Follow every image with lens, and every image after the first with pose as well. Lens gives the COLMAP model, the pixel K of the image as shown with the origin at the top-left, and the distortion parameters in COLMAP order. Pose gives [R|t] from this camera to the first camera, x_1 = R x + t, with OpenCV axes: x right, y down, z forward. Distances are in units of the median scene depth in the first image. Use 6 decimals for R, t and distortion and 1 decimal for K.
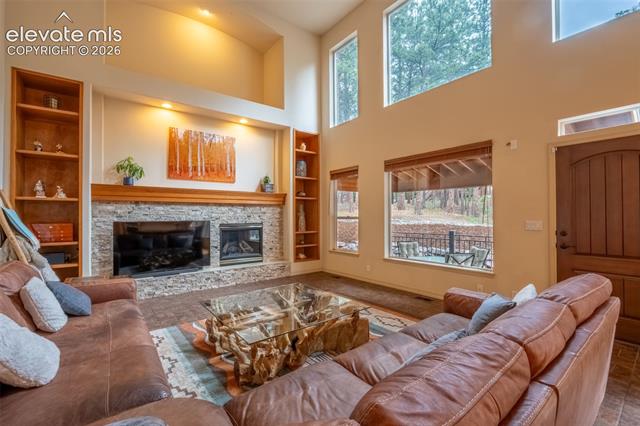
lens RADIAL K [[282.5, 0, 317.2], [0, 282.5, 212.8], [0, 0, 1]] dist [-0.012688, 0.003287]
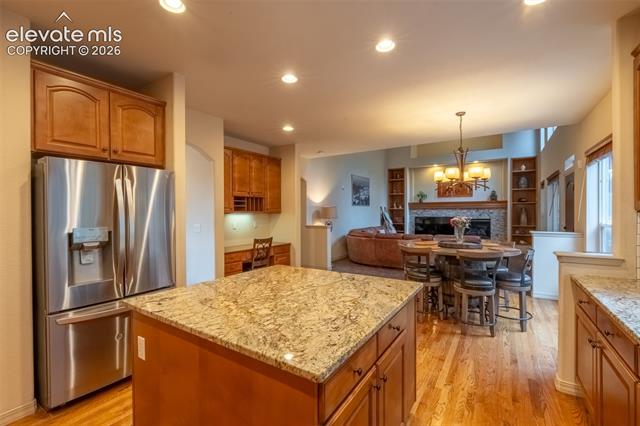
lens RADIAL K [[282.5, 0, 315.3], [0, 282.5, 213.5], [0, 0, 1]] dist [-0.012688, 0.003287]
pose [[0.317186, 0.005529, -0.948347, 1.155557], [0.012955, 0.999864, 0.010162, -0.028770], [0.948275, -0.015509, 0.317071, -0.565835]]
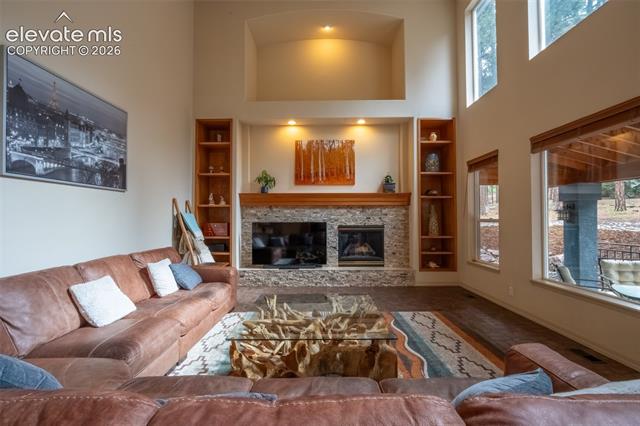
lens RADIAL K [[282.5, 0, 317.2], [0, 282.5, 213.2], [0, 0, 1]] dist [-0.012688, 0.003287]
pose [[0.784507, -0.008814, -0.620057, 0.235145], [0.005443, 0.999958, -0.007329, 0.001580], [0.620096, 0.002375, 0.784522, 0.133436]]
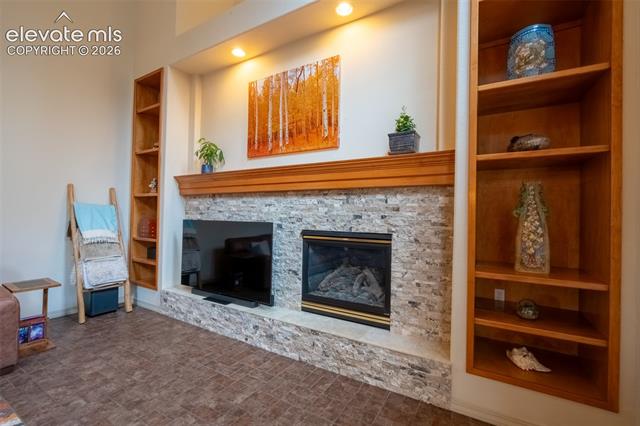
lens RADIAL K [[282.5, 0, 316.8], [0, 282.5, 213.9], [0, 0, 1]] dist [-0.012688, 0.003287]
pose [[0.365386, 0.001301, -0.930855, 0.153872], [-0.010609, 0.999940, -0.002767, 0.010658], [0.930796, 0.010887, 0.365378, 0.818405]]
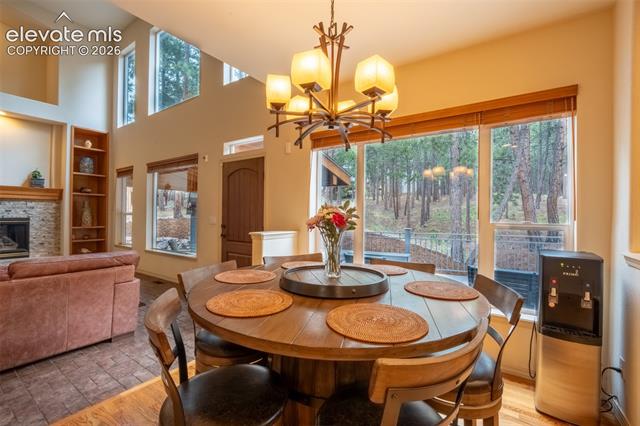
lens RADIAL K [[282.5, 0, 315.9], [0, 282.5, 213.3], [0, 0, 1]] dist [-0.012688, 0.003287]
pose [[0.953804, 0.015014, 0.300055, 0.509688], [-0.017605, 0.999827, 0.005934, -0.003587], [-0.299914, -0.010943, 0.953903, -0.256395]]
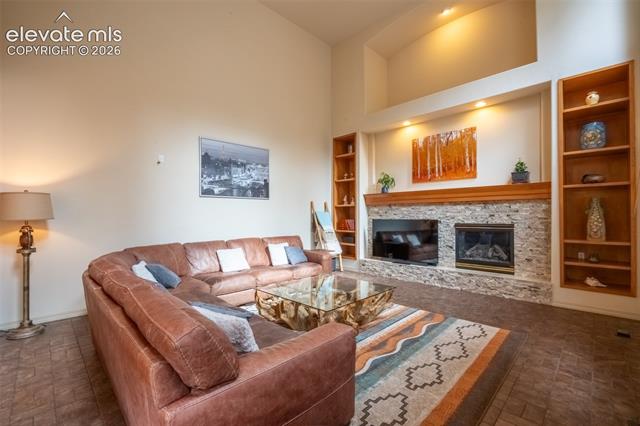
lens RADIAL K [[282.5, 0, 317.0], [0, 282.5, 213.9], [0, 0, 1]] dist [-0.012688, 0.003287]
pose [[0.122538, -0.004254, -0.992455, 0.539956], [0.013064, 0.999911, -0.002673, 0.003711], [0.992378, -0.012638, 0.122582, 0.409824]]
